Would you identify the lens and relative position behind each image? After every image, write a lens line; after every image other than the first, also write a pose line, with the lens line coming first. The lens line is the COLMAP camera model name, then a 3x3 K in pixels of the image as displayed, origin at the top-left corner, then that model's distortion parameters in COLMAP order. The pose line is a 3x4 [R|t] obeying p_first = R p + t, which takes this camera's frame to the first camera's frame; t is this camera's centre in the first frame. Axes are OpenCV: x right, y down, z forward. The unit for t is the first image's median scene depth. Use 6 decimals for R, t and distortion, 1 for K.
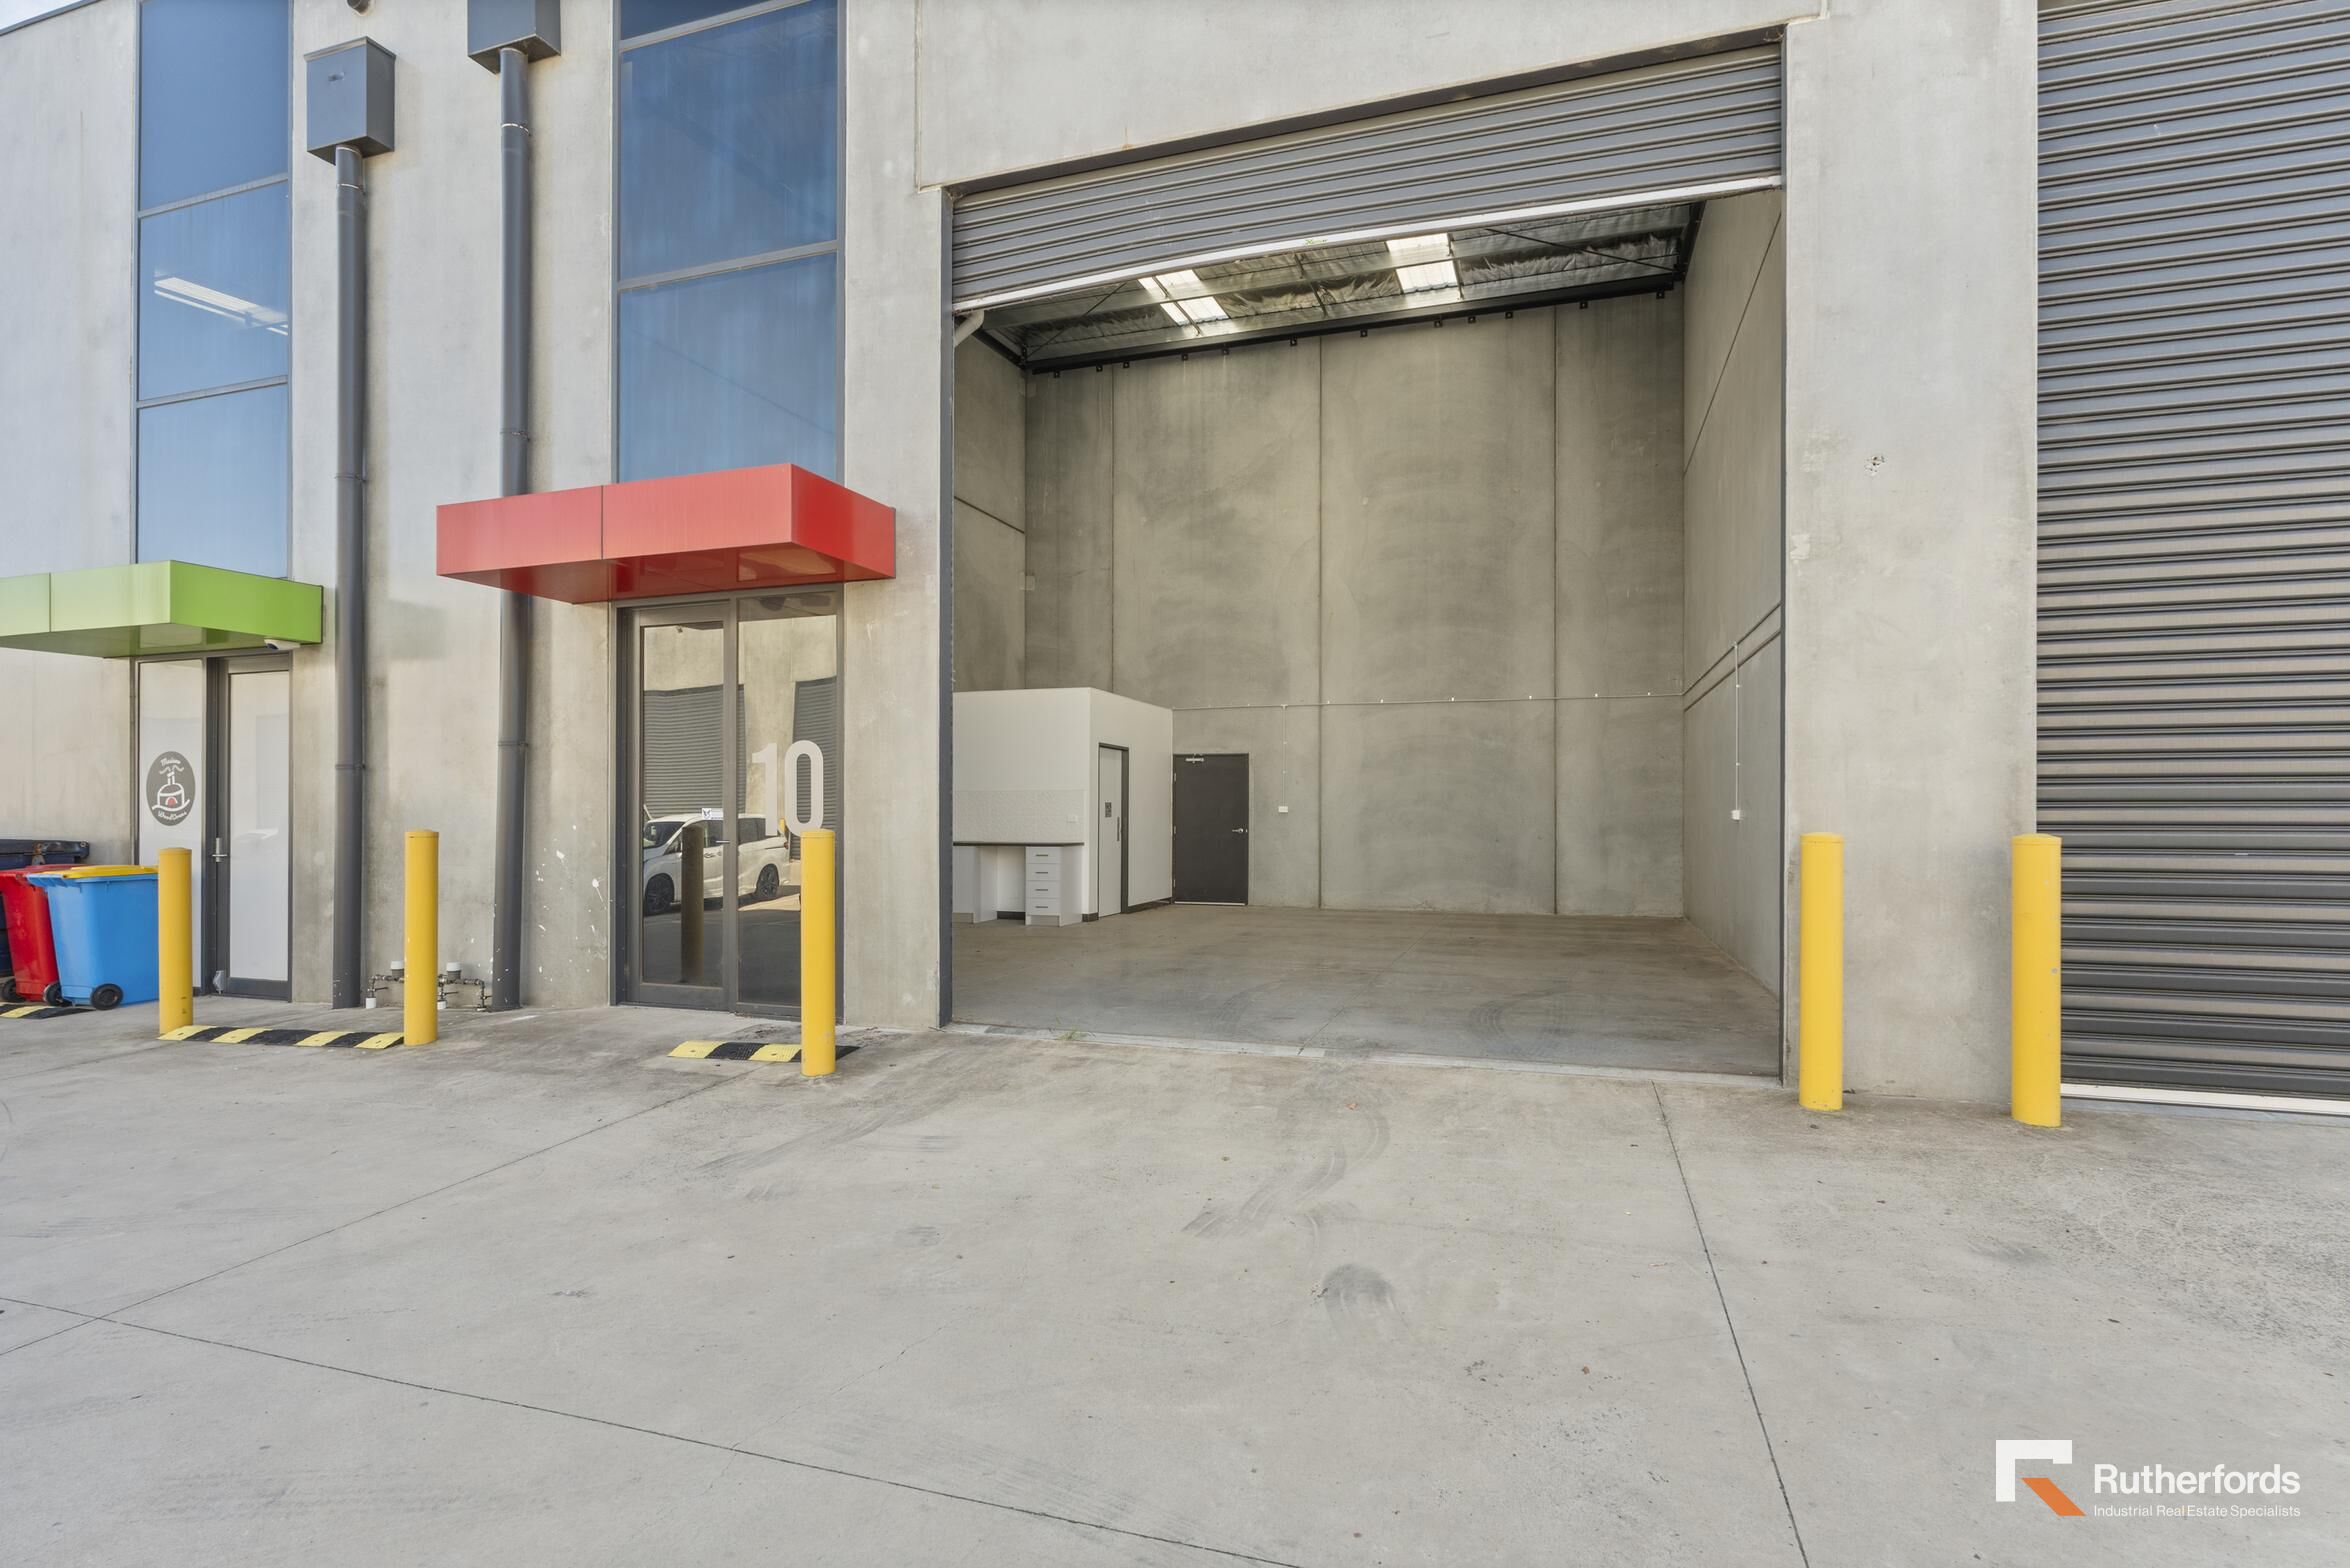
lens RADIAL K [[1166.8, 0, 1179.3], [0, 1166.8, 801.9], [0, 0, 1]] dist [-0.001666, -0.002311]
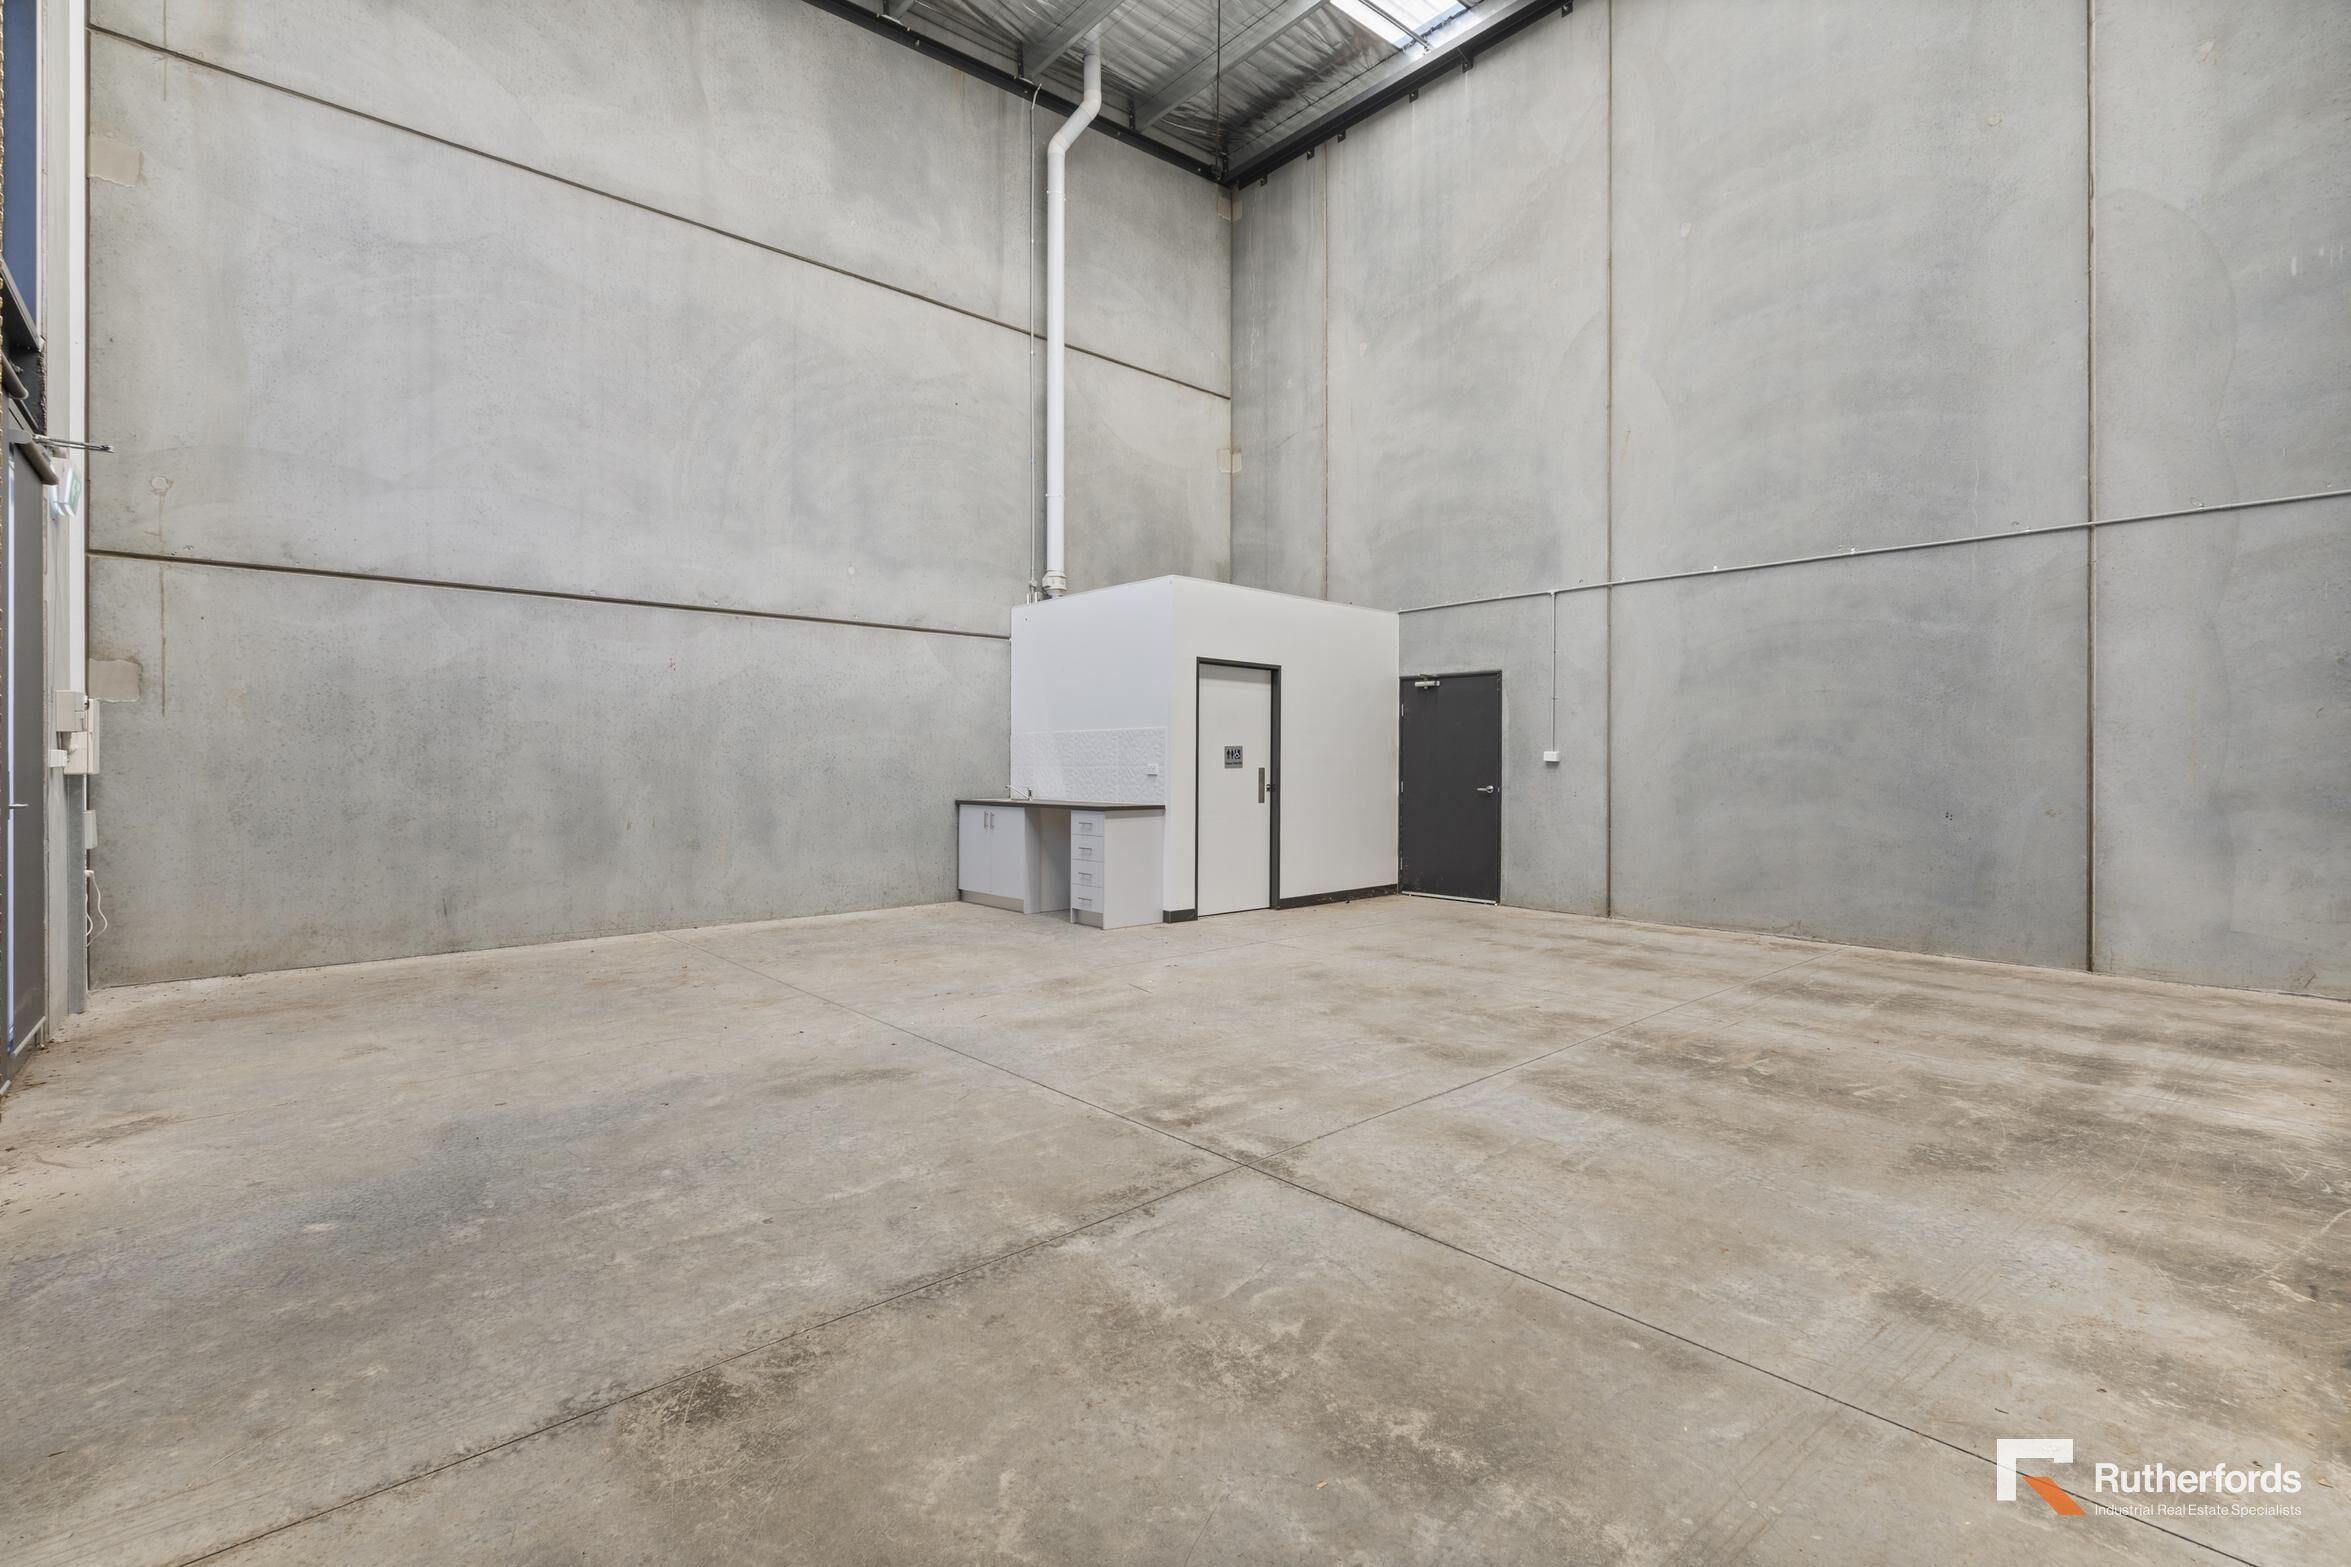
lens RADIAL K [[1038.9, 0, 1188.6], [0, 1038.9, 762.6], [0, 0, 1]] dist [-0.007021, 0.001959]
pose [[0.878365, 0.000046, -0.477990, 0.339275], [0.004202, 0.999961, 0.007818, 0.008479], [0.477972, -0.008876, 0.878330, 0.756545]]
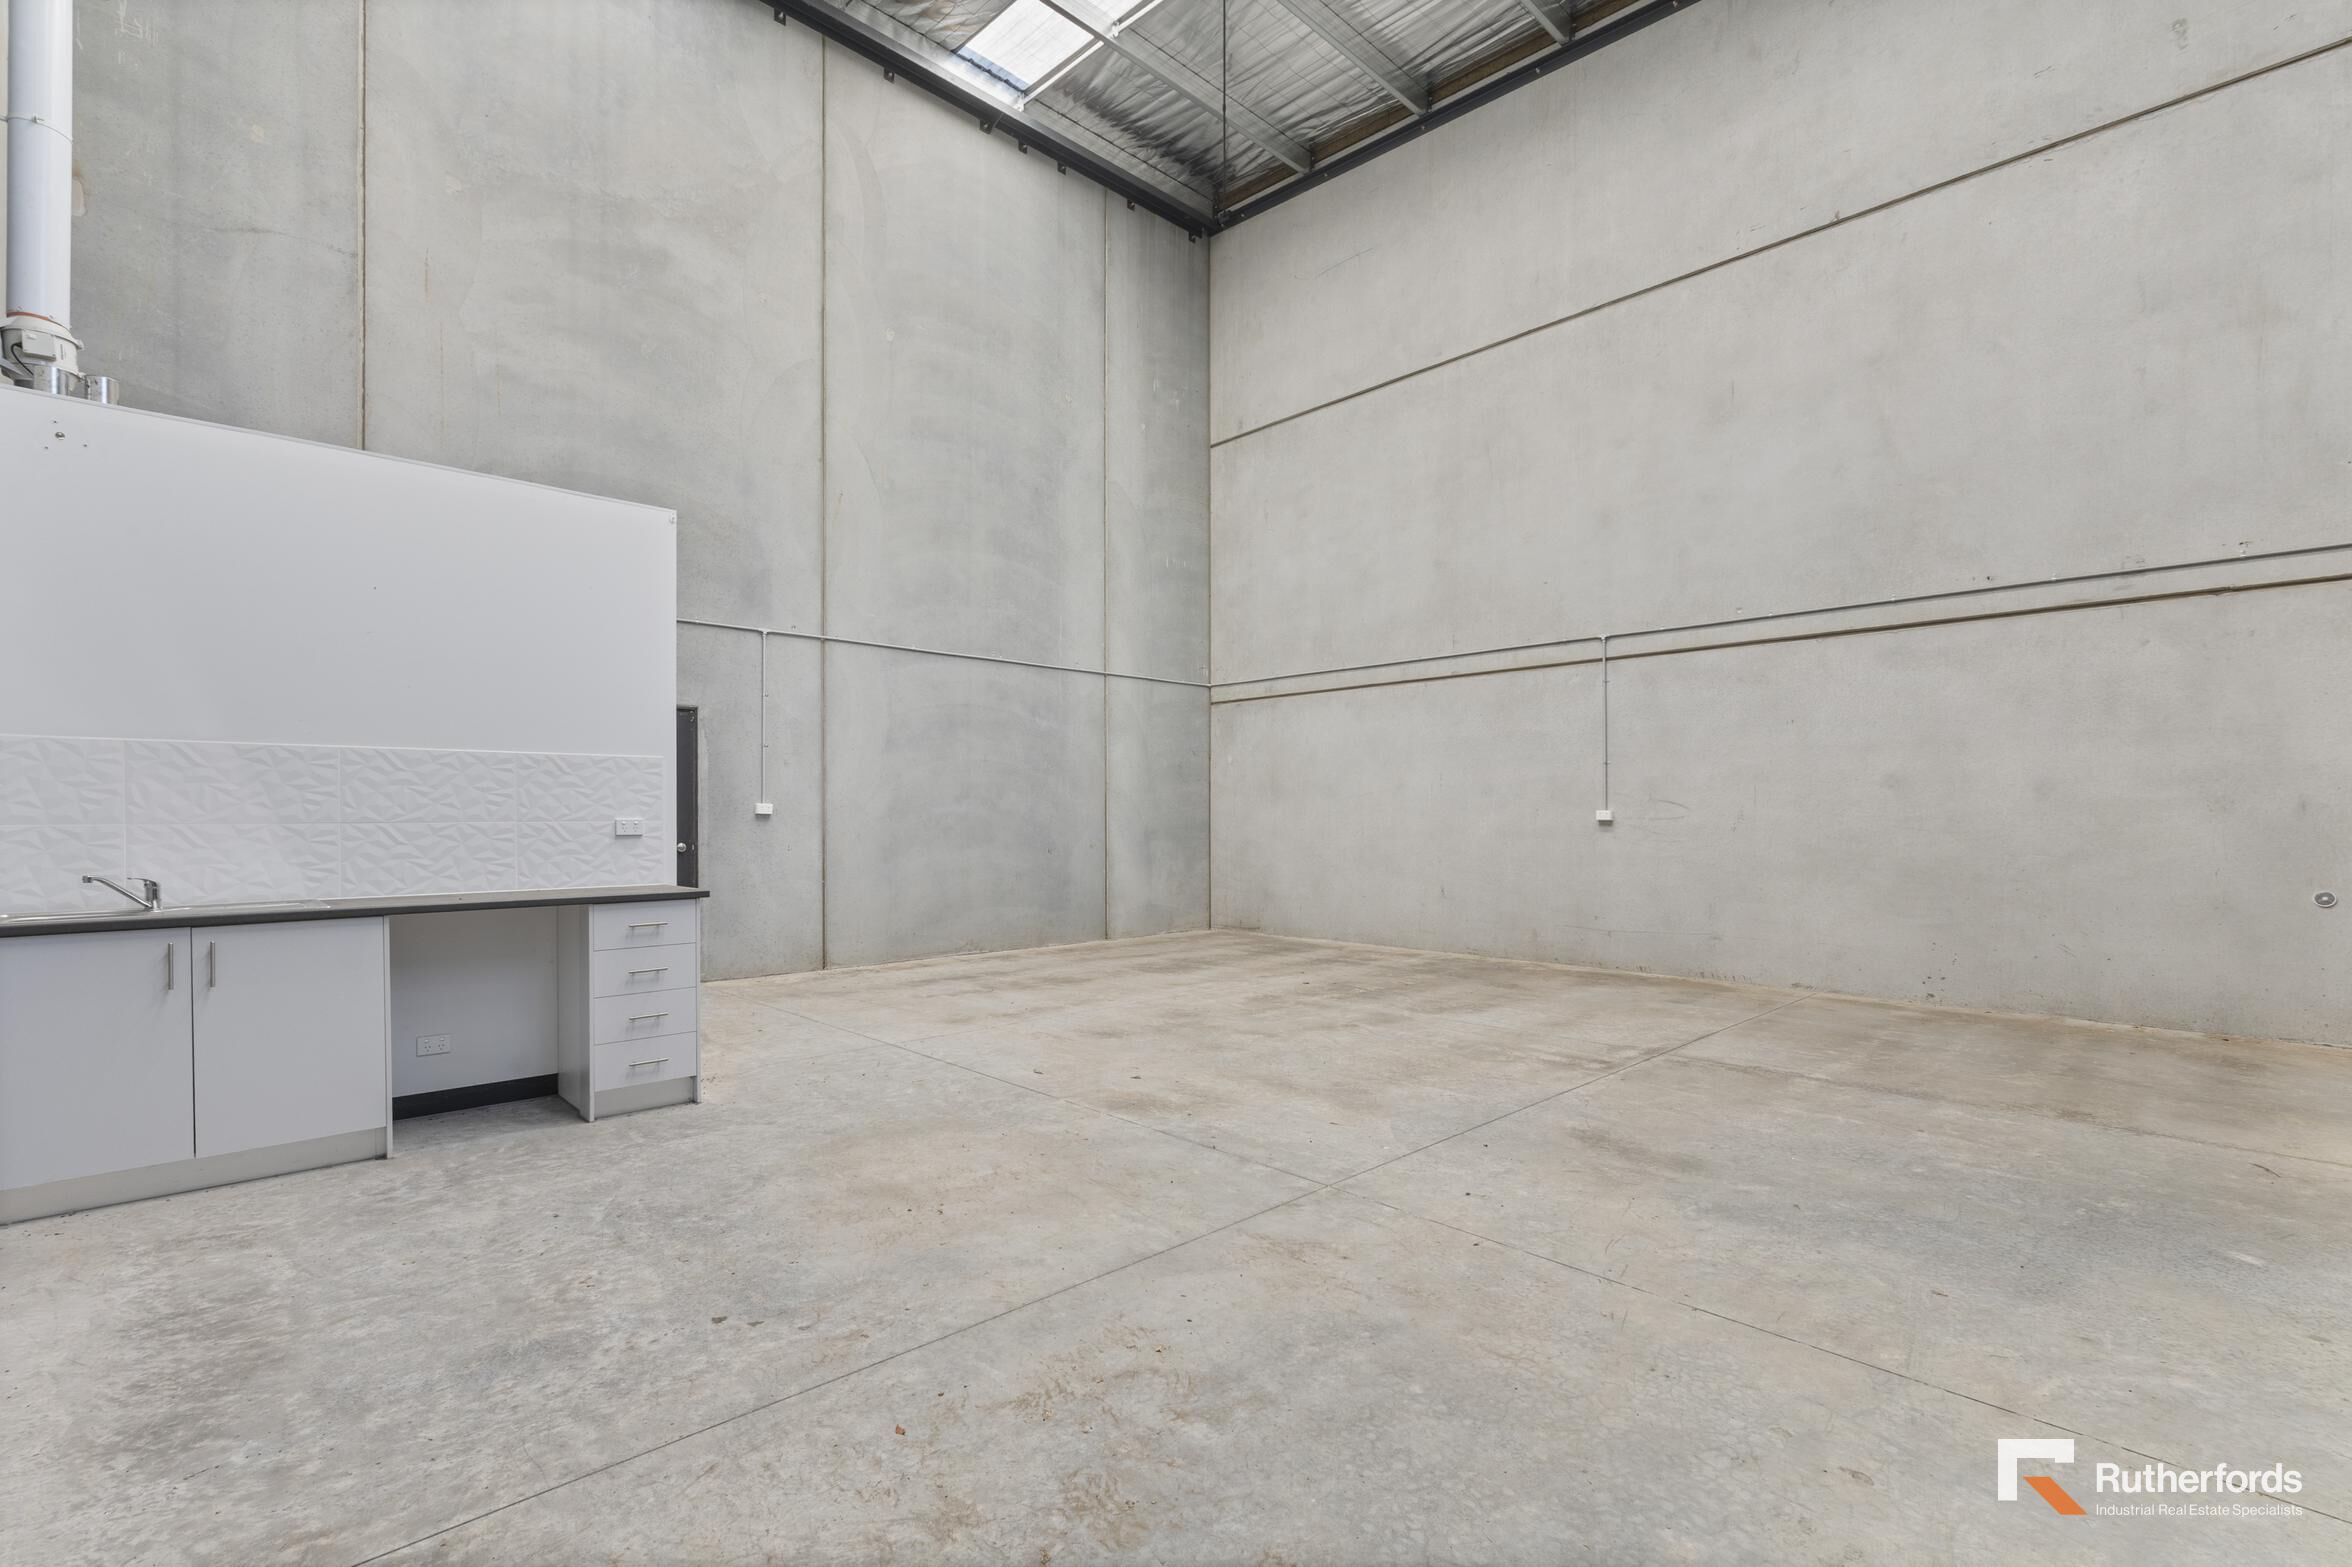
lens RADIAL K [[1039.4, 0, 1166.1], [0, 1039.4, 820.8], [0, 0, 1]] dist [-0.007021, 0.001959]
pose [[0.467857, -0.003793, 0.883796, -0.504365], [-0.008046, 0.999931, 0.008551, 0.011993], [-0.883767, -0.011112, 0.467795, 1.060653]]
